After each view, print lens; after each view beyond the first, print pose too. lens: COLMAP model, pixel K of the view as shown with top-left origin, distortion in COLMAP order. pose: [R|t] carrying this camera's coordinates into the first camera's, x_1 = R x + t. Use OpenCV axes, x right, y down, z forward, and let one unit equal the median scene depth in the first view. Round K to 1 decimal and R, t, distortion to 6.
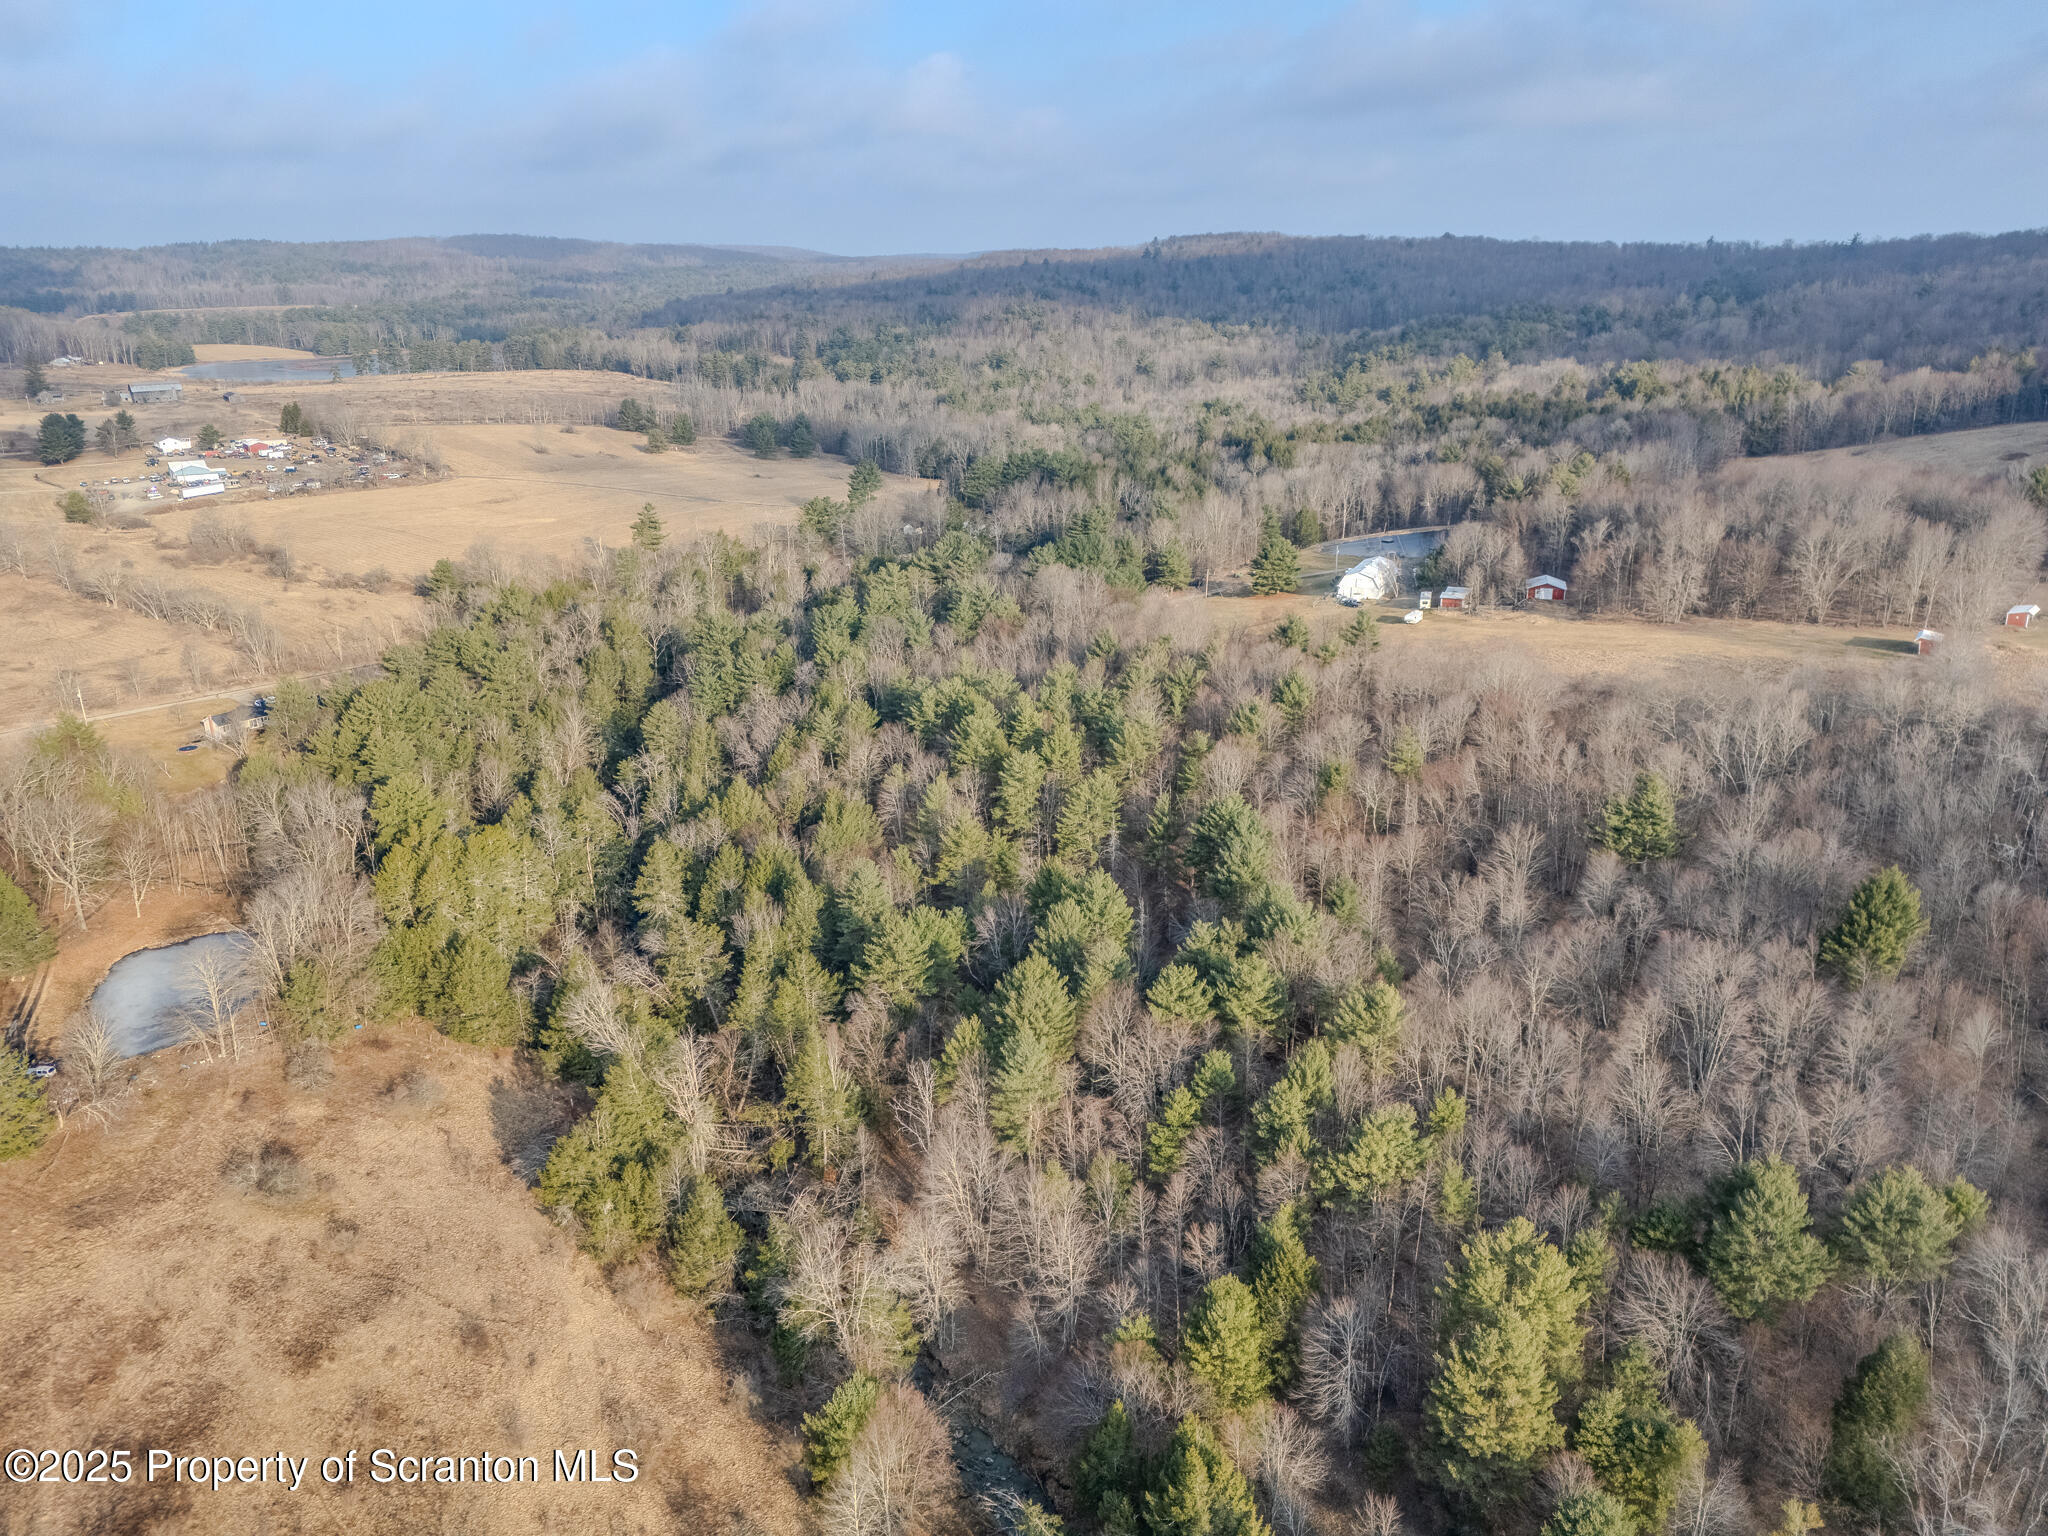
lens RADIAL K [[1463.7, 0, 1052.5], [0, 1463.7, 774.7], [0, 0, 1]] dist [0.079157, -0.050570]
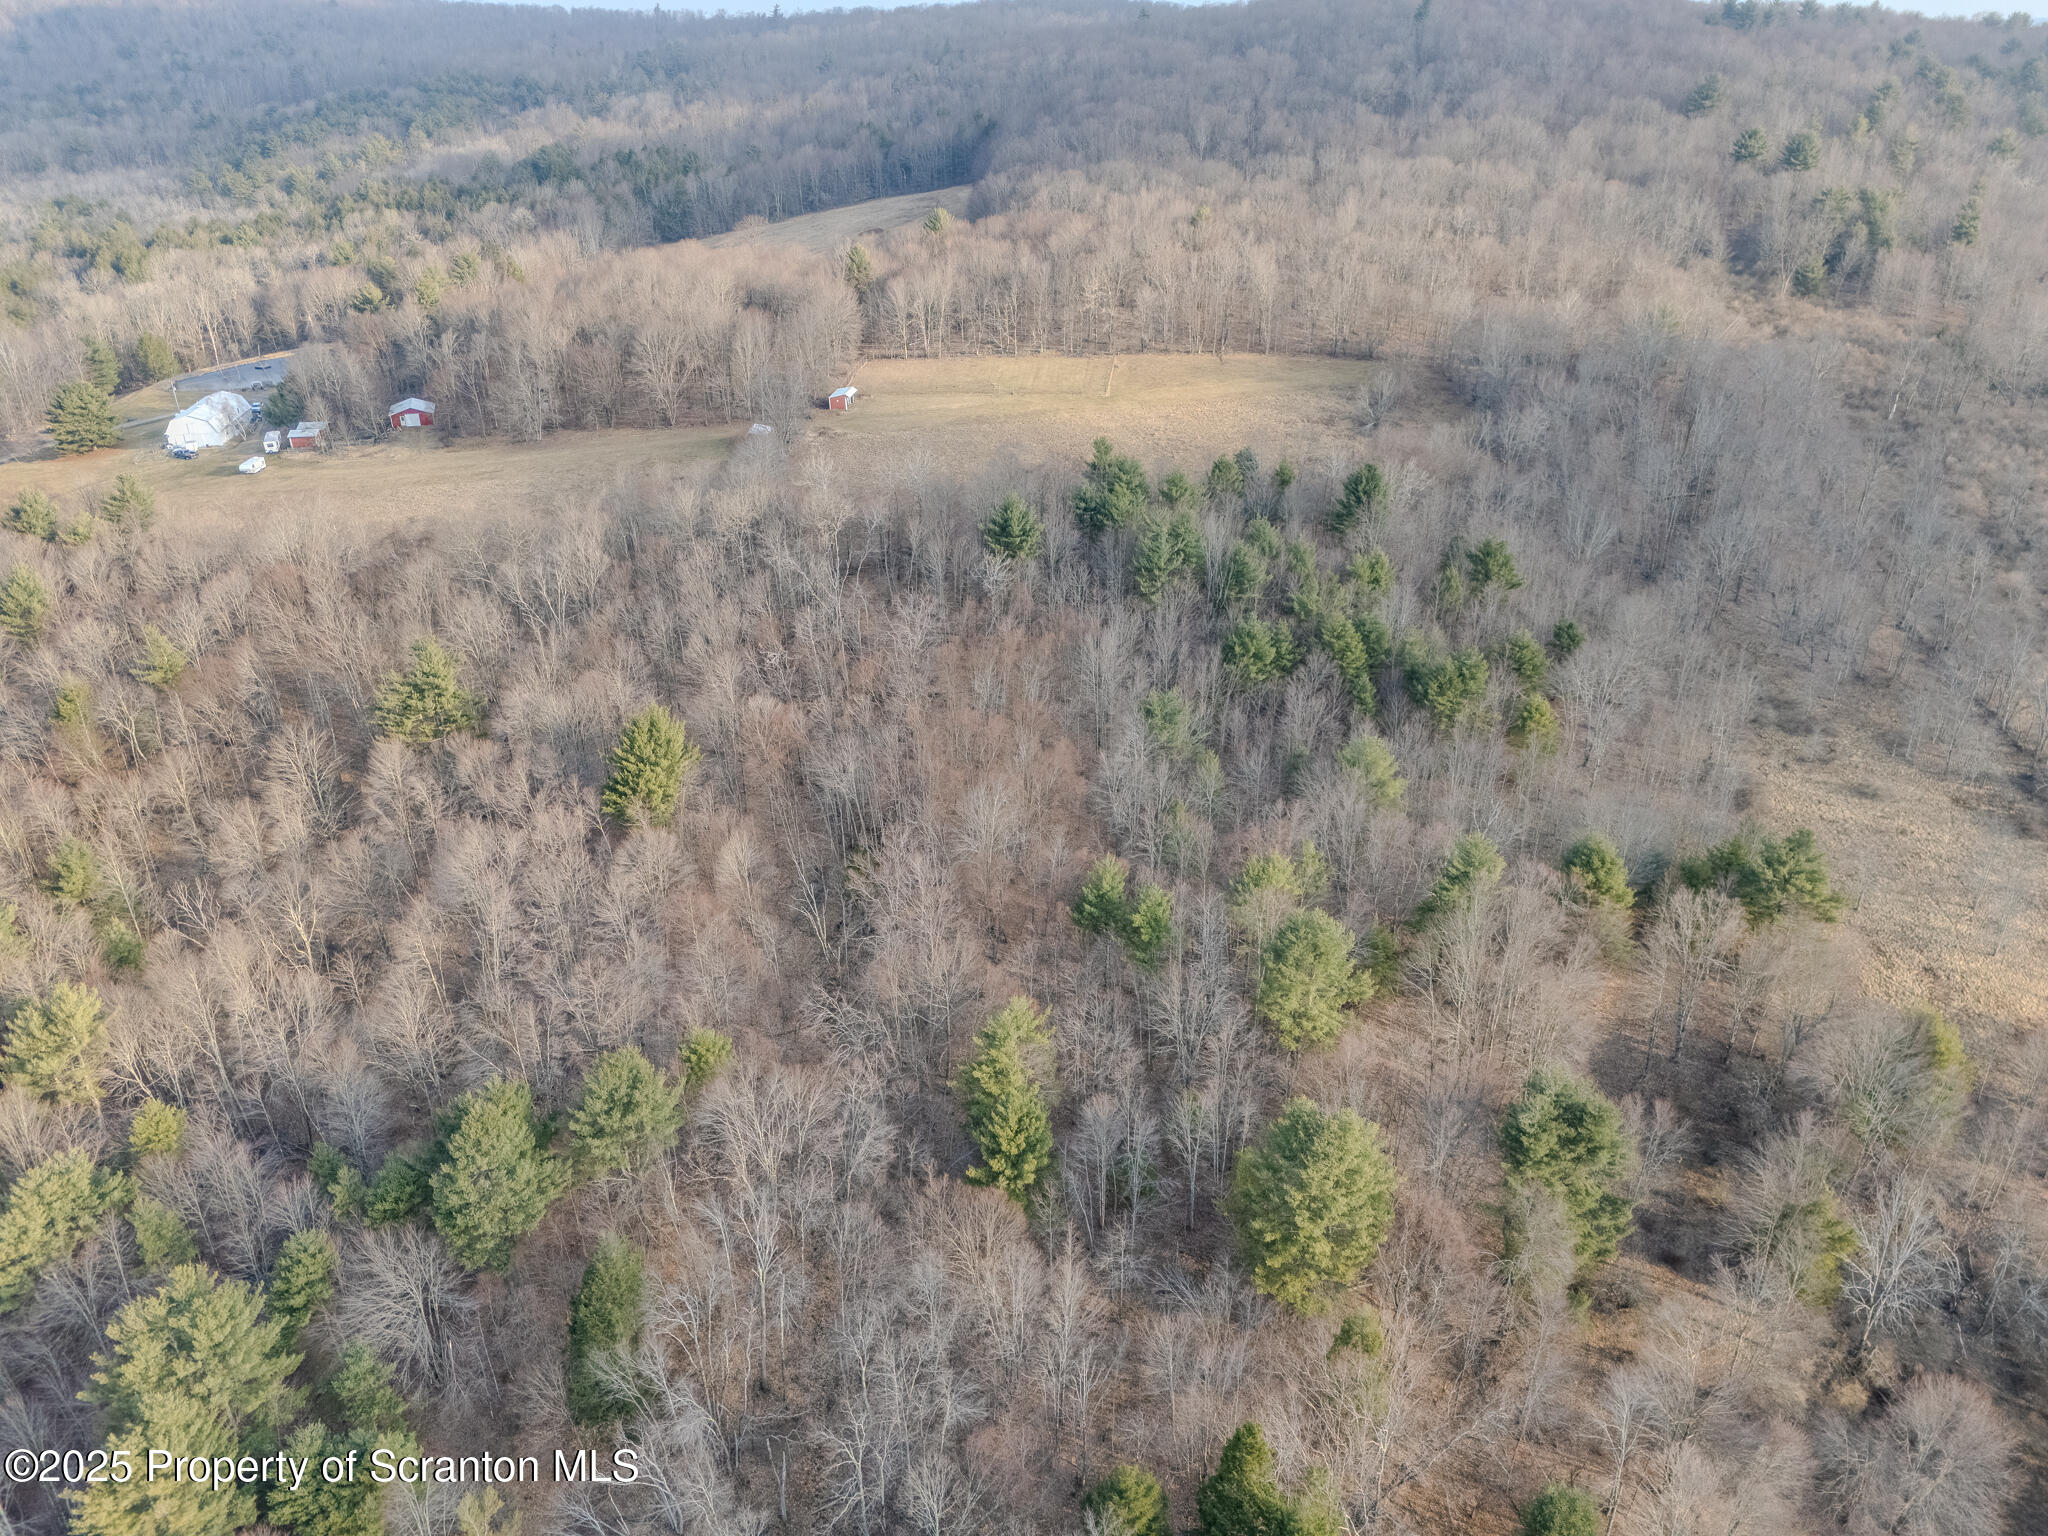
lens RADIAL K [[1477.9, 0, 984.7], [0, 1477.9, 769.6], [0, 0, 1]] dist [0.074219, -0.055980]
pose [[0.843432, -0.235508, 0.482865, 0.169622], [0.172913, 0.969970, 0.171053, -0.014694], [-0.508649, -0.060777, 0.858826, 0.039671]]
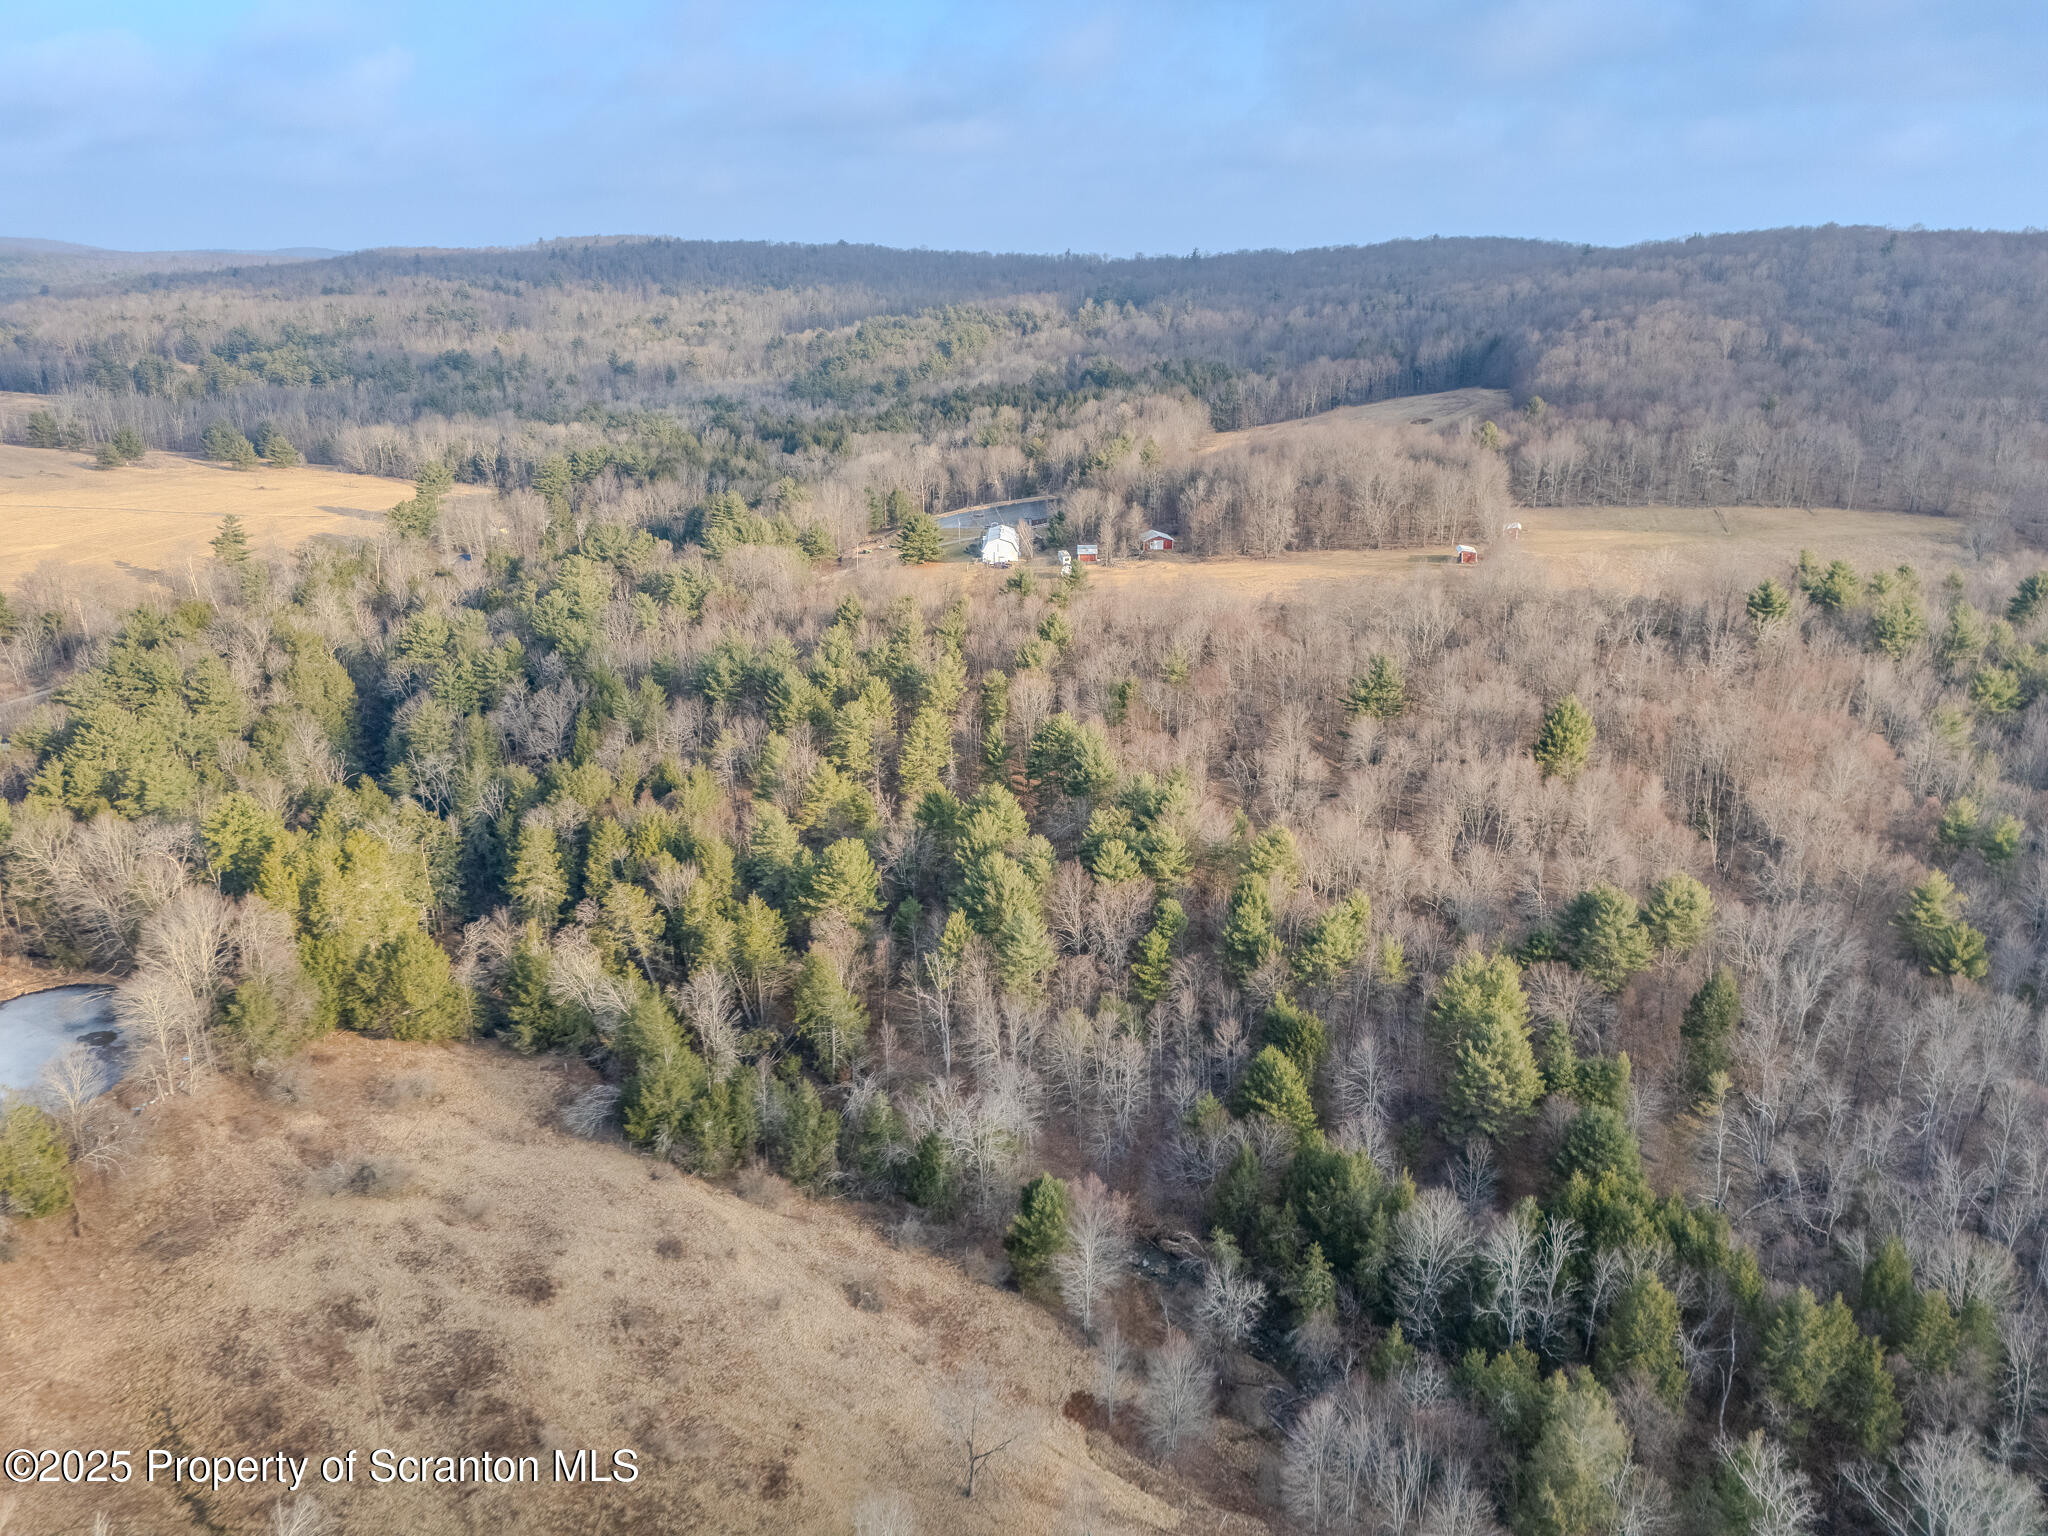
lens RADIAL K [[1463.7, 0, 1052.5], [0, 1463.7, 774.7], [0, 0, 1]] dist [0.079157, -0.050570]
pose [[0.916984, -0.127737, 0.377919, -0.254956], [0.129199, 0.991383, 0.021598, 0.028112], [-0.377422, 0.029022, 0.925587, -0.054954]]
